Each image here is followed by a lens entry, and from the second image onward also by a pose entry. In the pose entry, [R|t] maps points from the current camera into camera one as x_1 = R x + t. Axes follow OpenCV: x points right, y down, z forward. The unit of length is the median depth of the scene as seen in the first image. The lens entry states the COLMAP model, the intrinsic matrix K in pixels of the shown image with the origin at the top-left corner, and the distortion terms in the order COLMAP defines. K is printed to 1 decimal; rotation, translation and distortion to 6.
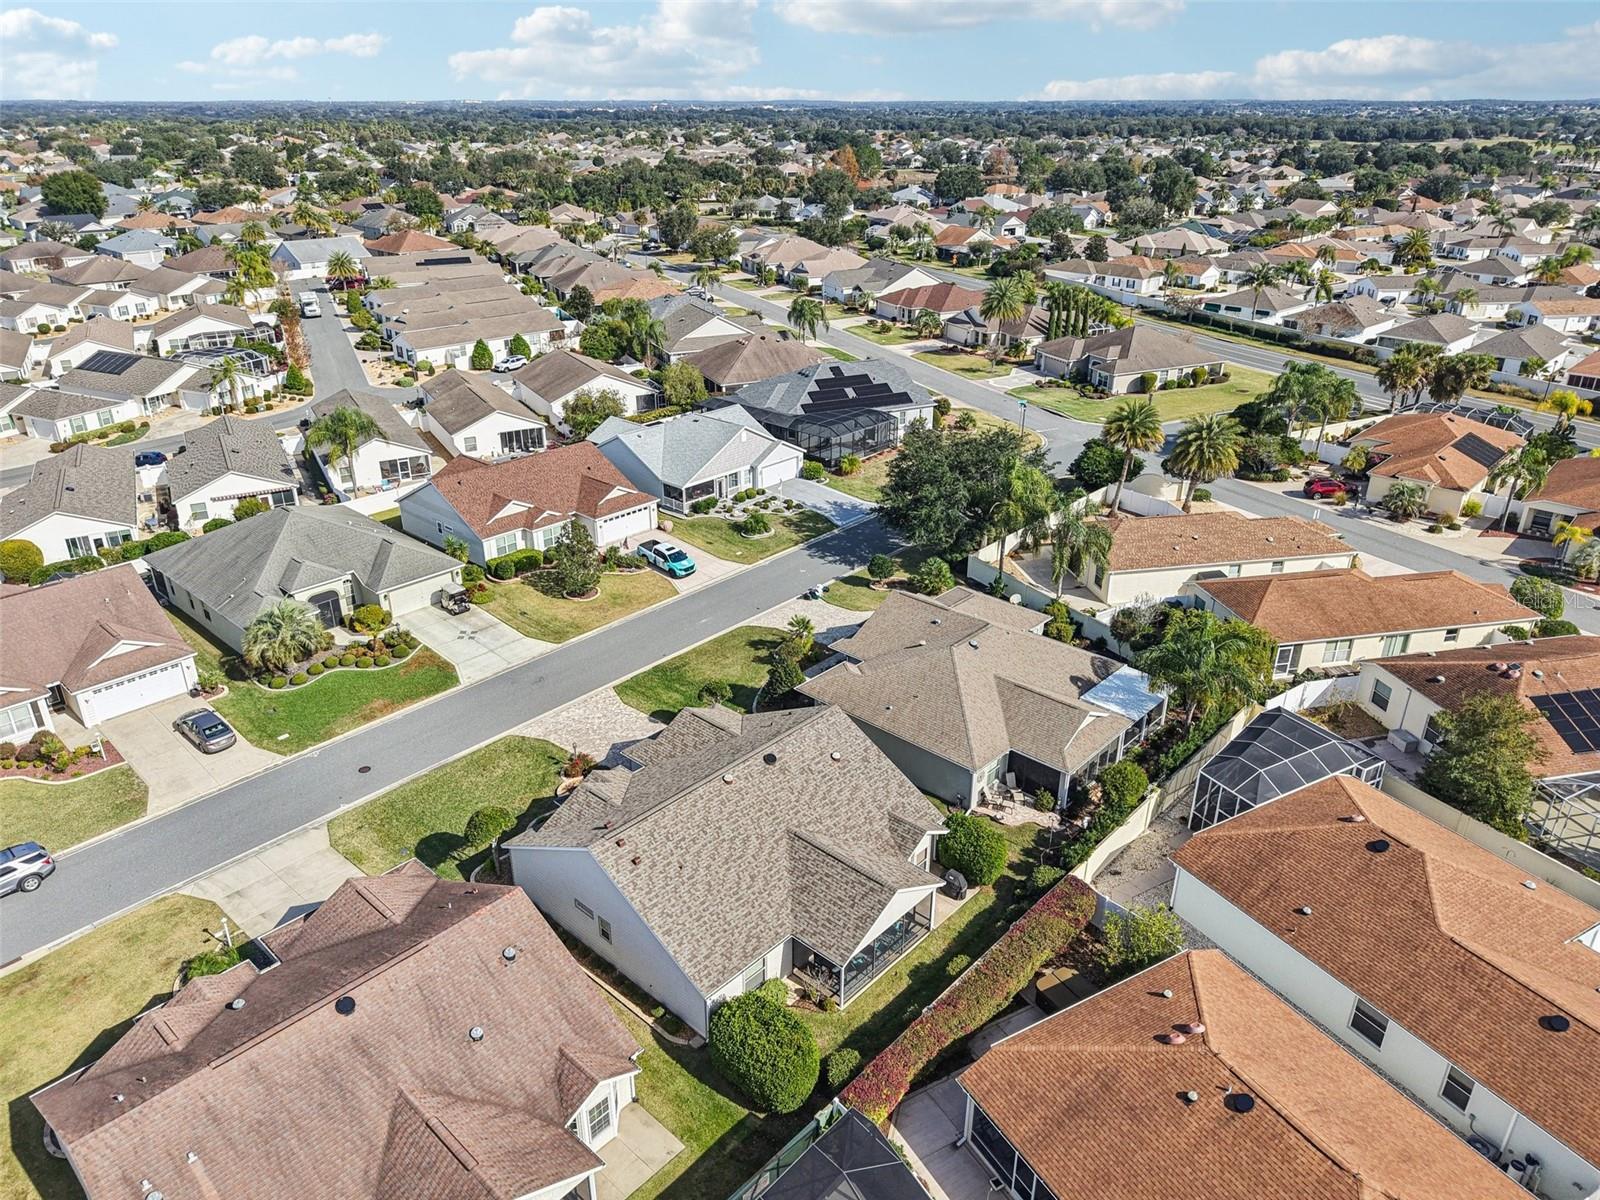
lens RADIAL K [[1070.5, 0, 808.8], [0, 1070.5, 600.2], [0, 0, 1]] dist [0.029247, -0.047171]
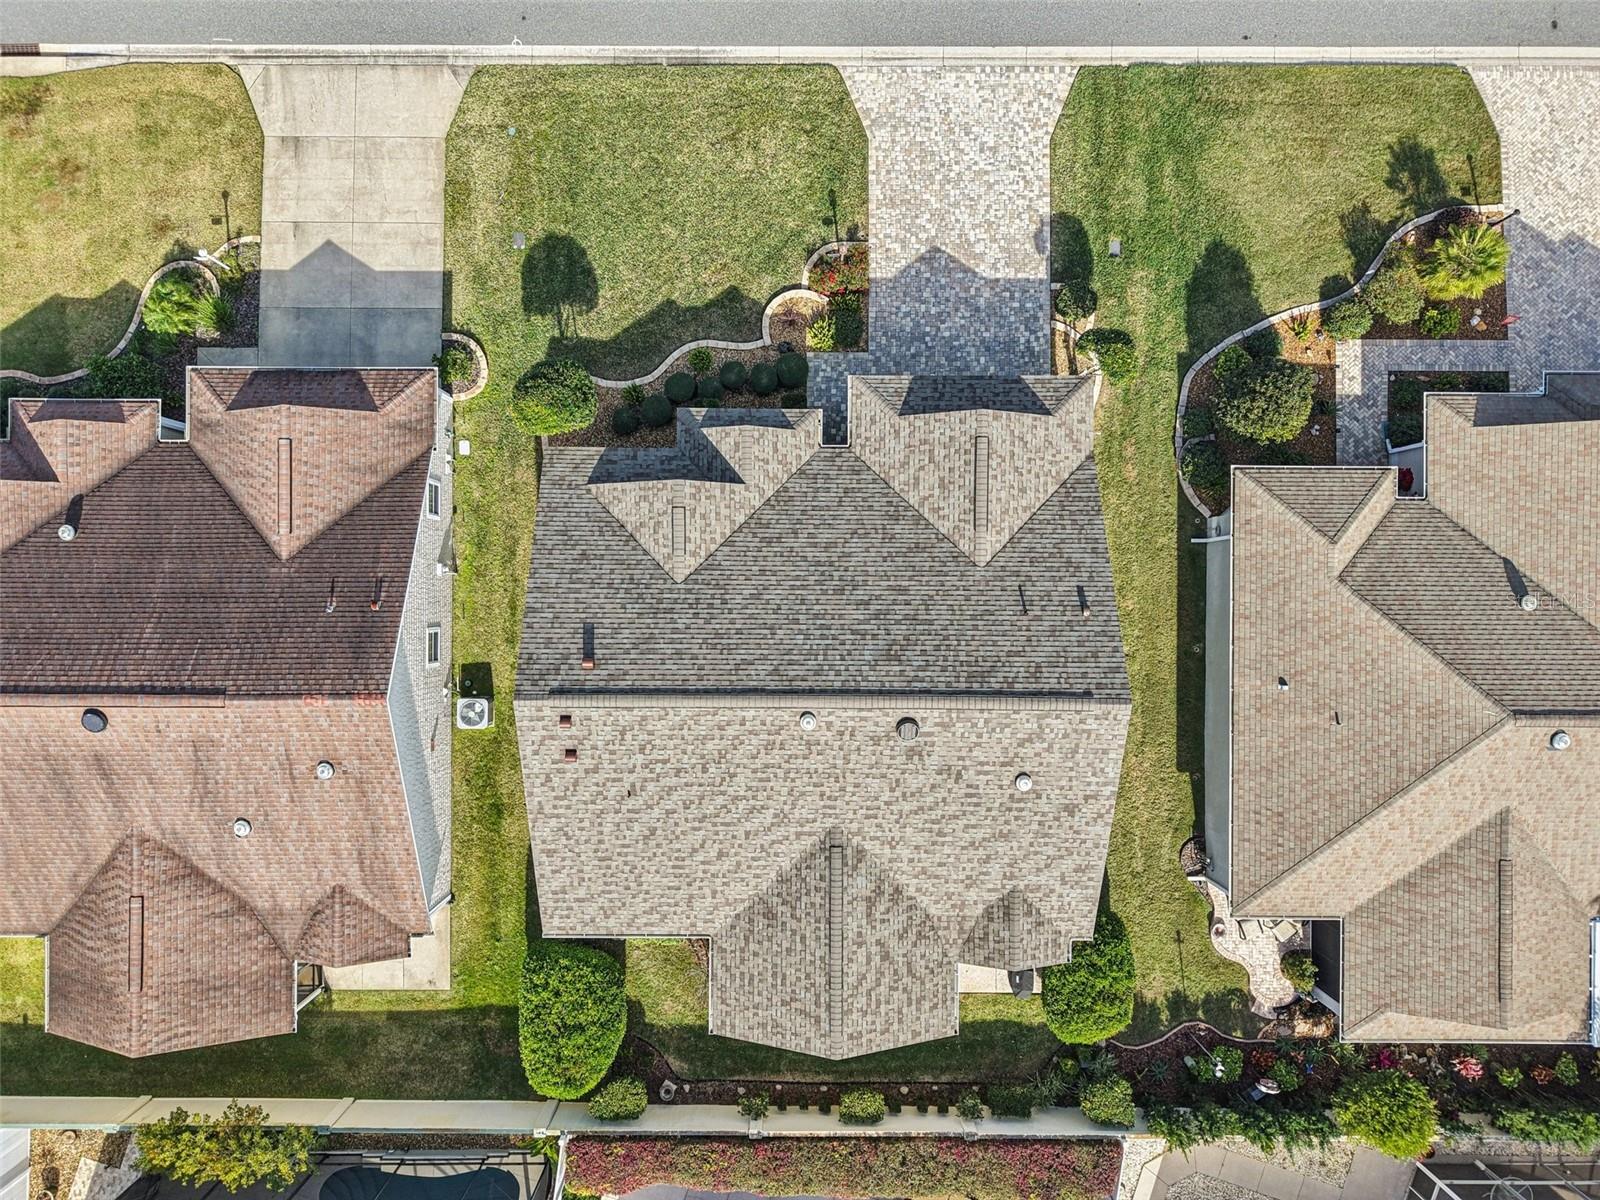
lens RADIAL K [[1121.7, 0, 788.4], [0, 1121.7, 603.8], [0, 0, 1]] dist [-0.012719, -0.003993]
pose [[0.668162, 0.744015, -0.001498, -0.094553], [-0.307396, 0.277890, 0.910102, -0.281012], [0.677545, -0.607634, 0.414382, 0.583484]]
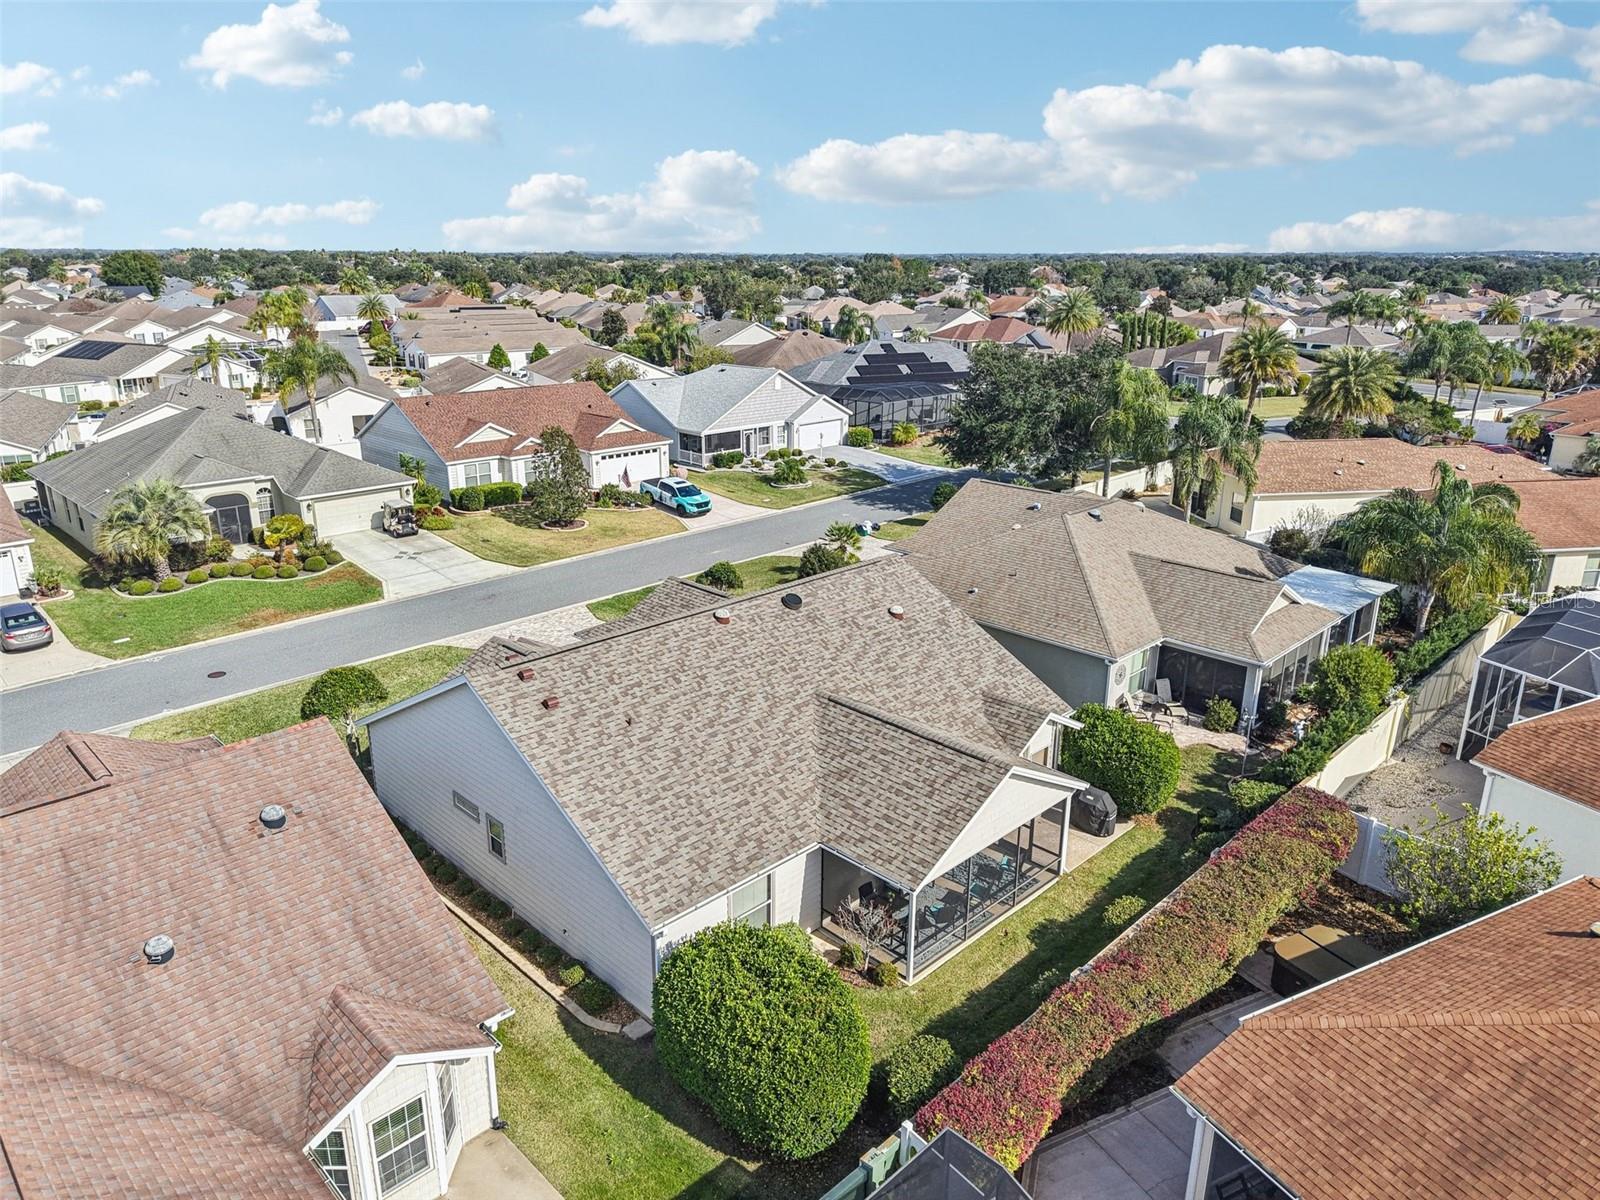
lens RADIAL K [[1067.7, 0, 804.3], [0, 1067.7, 596.9], [0, 0, 1]] dist [0.004726, -0.004418]
pose [[0.998889, 0.016477, -0.044144, -0.001494], [-0.021838, 0.992058, -0.123870, 0.171257], [0.041752, 0.124696, 0.991316, 0.295843]]
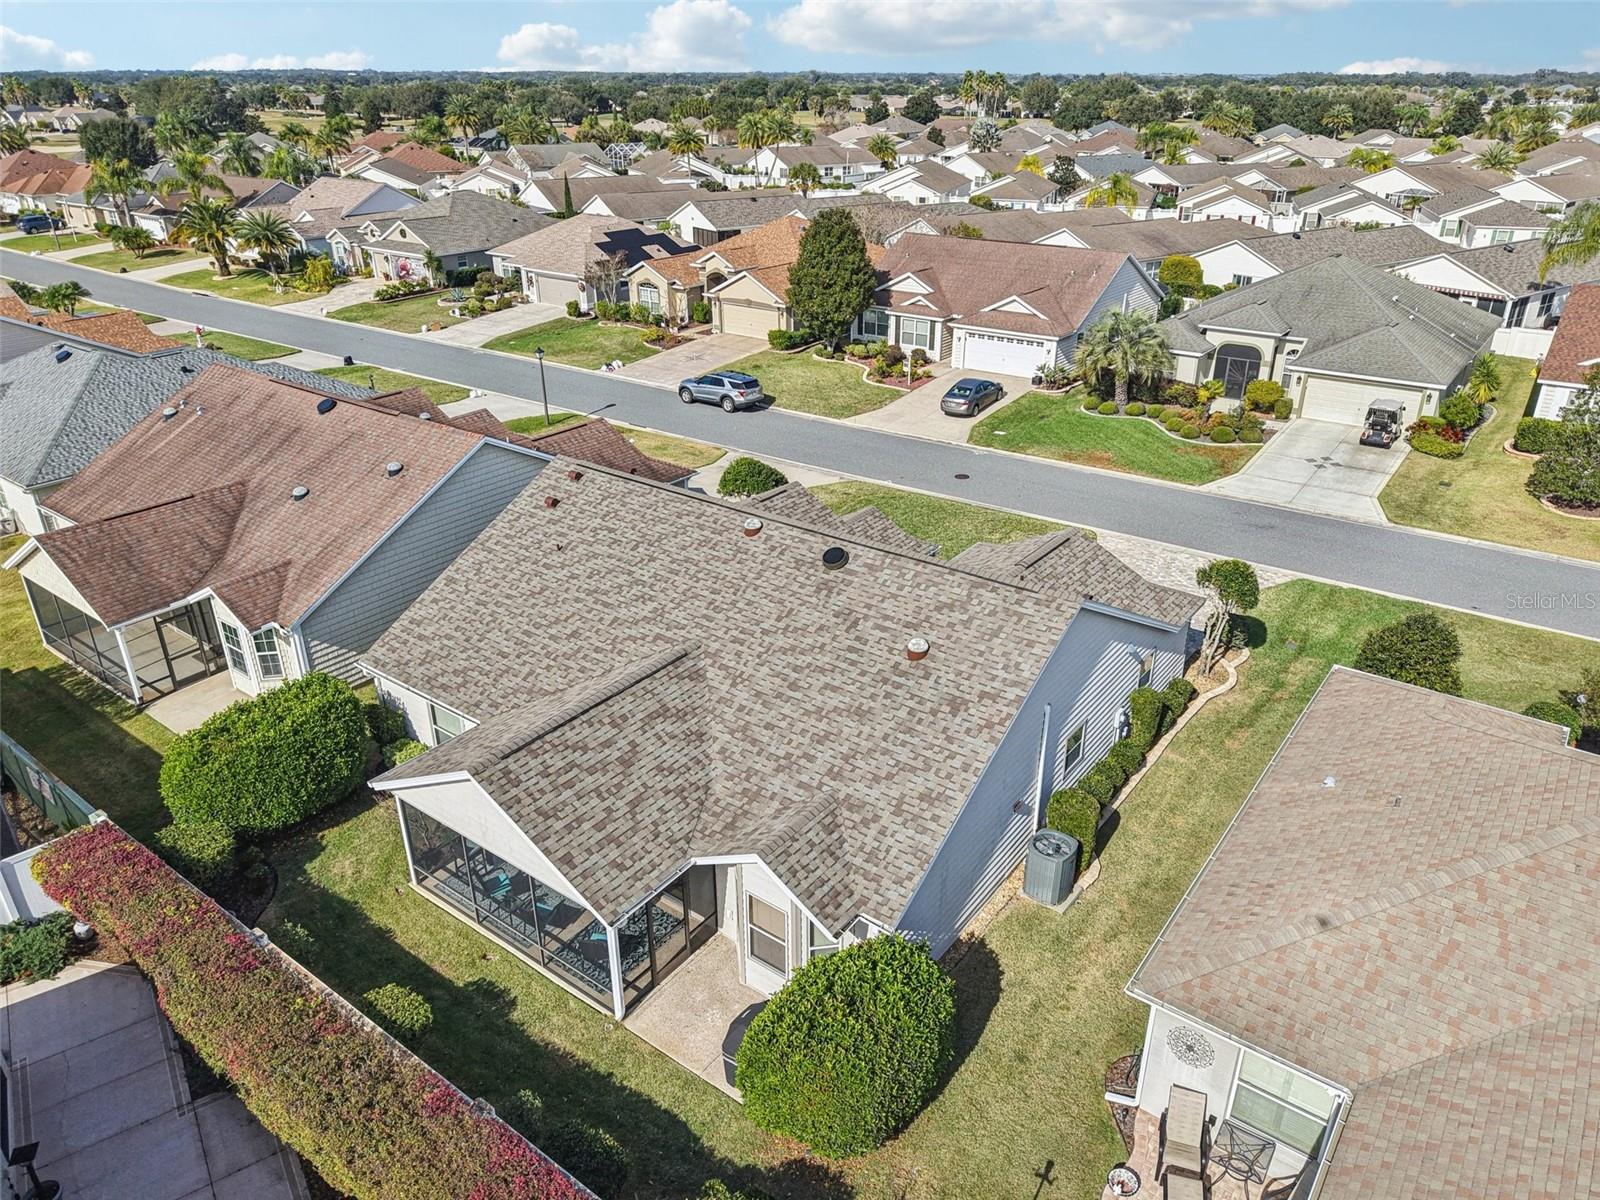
lens RADIAL K [[1085.6, 0, 800.0], [0, 1085.6, 600.0], [0, 0, 1]] dist [0.035955, -0.046864]
pose [[0.088567, 0.423262, -0.901668, 0.313206], [-0.411889, 0.839768, 0.353747, -0.000208], [0.906920, 0.340057, 0.248713, 0.666766]]
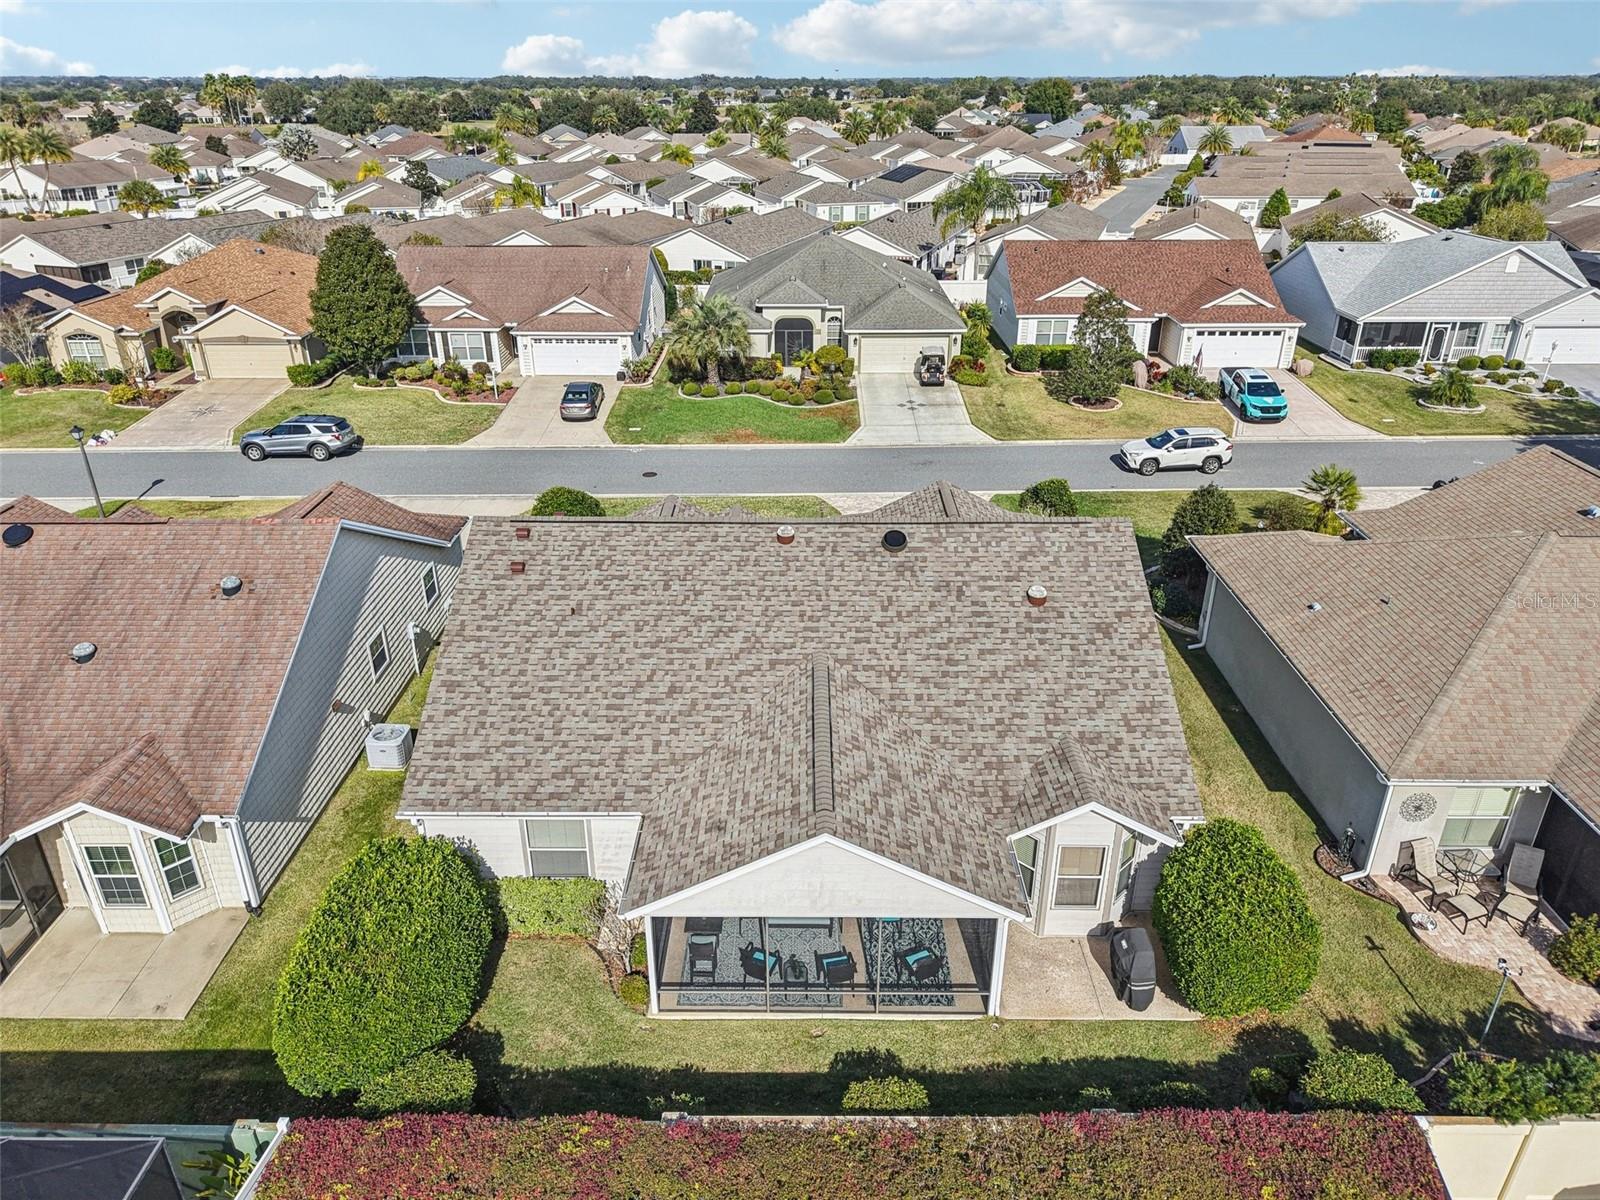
lens RADIAL K [[1074.2, 0, 800.0], [0, 1074.2, 600.0], [0, 0, 1]] dist [0.039201, -0.047342]
pose [[0.665160, 0.317277, -0.675942, 0.214936], [-0.306374, 0.941495, 0.140435, 0.091090], [0.680953, 0.113679, 0.723450, 0.468618]]
